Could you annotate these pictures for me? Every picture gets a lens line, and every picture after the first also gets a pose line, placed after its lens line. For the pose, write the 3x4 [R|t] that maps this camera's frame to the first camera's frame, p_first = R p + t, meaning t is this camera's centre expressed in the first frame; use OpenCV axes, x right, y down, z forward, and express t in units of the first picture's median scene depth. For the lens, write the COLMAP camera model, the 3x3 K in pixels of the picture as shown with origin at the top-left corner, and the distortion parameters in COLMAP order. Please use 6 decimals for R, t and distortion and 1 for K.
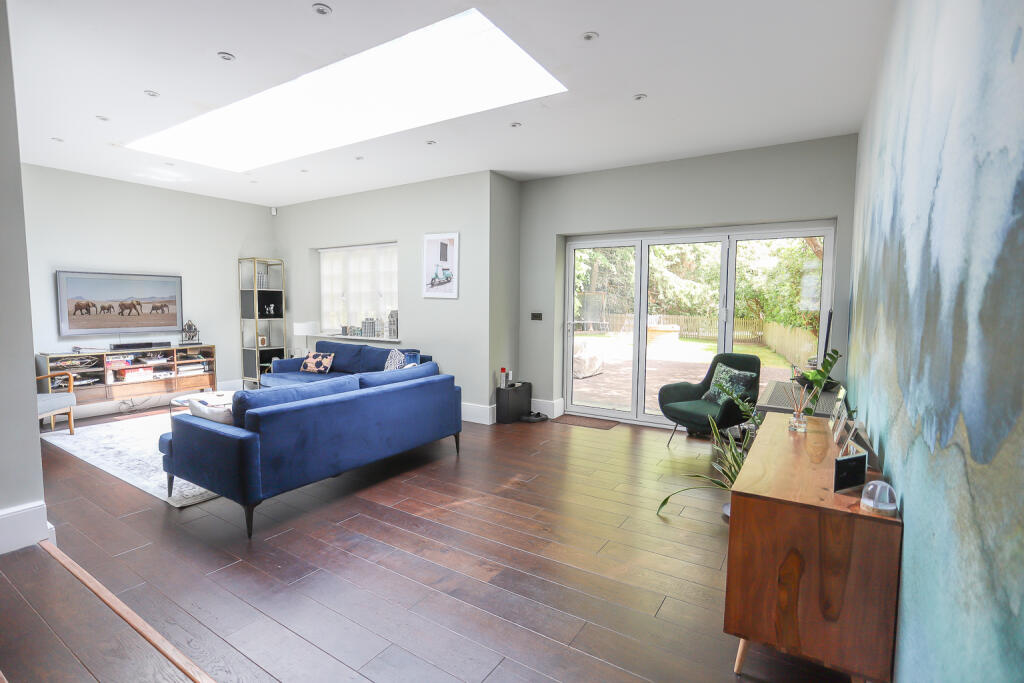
lens RADIAL K [[496.2, 0, 502.4], [0, 496.2, 339.4], [0, 0, 1]] dist [-0.011837, 0.002773]
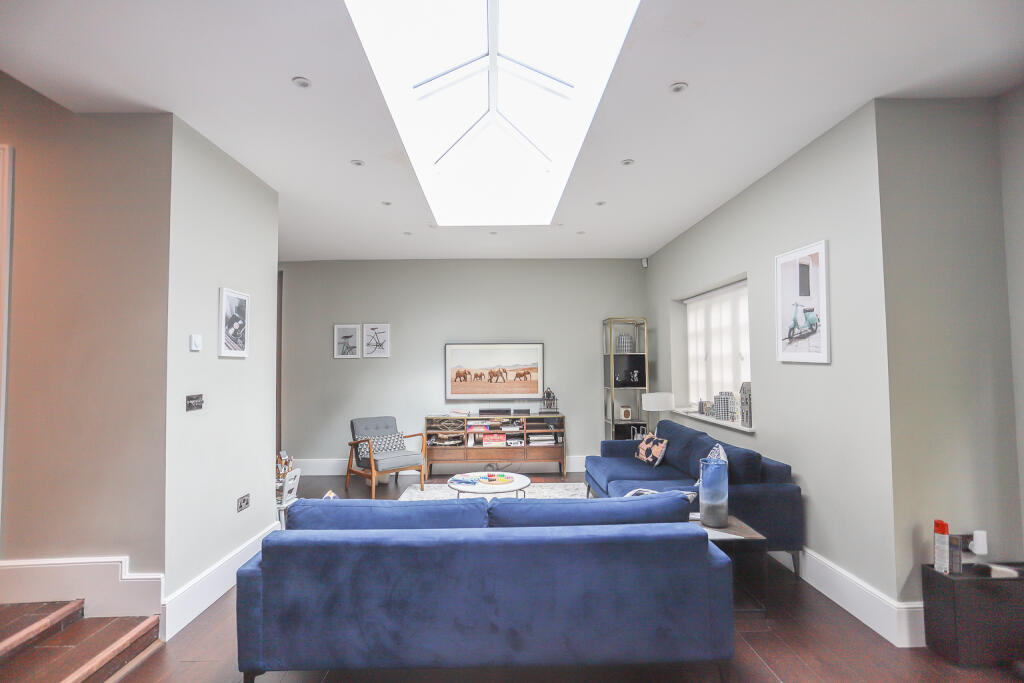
lens RADIAL K [[496.2, 0, 511.2], [0, 496.2, 339.1], [0, 0, 1]] dist [-0.011837, 0.002773]
pose [[0.575181, -0.051495, -0.816404, 0.136770], [-0.045286, 0.994482, -0.094632, -0.041728], [0.816771, 0.091402, 0.569675, 0.411386]]
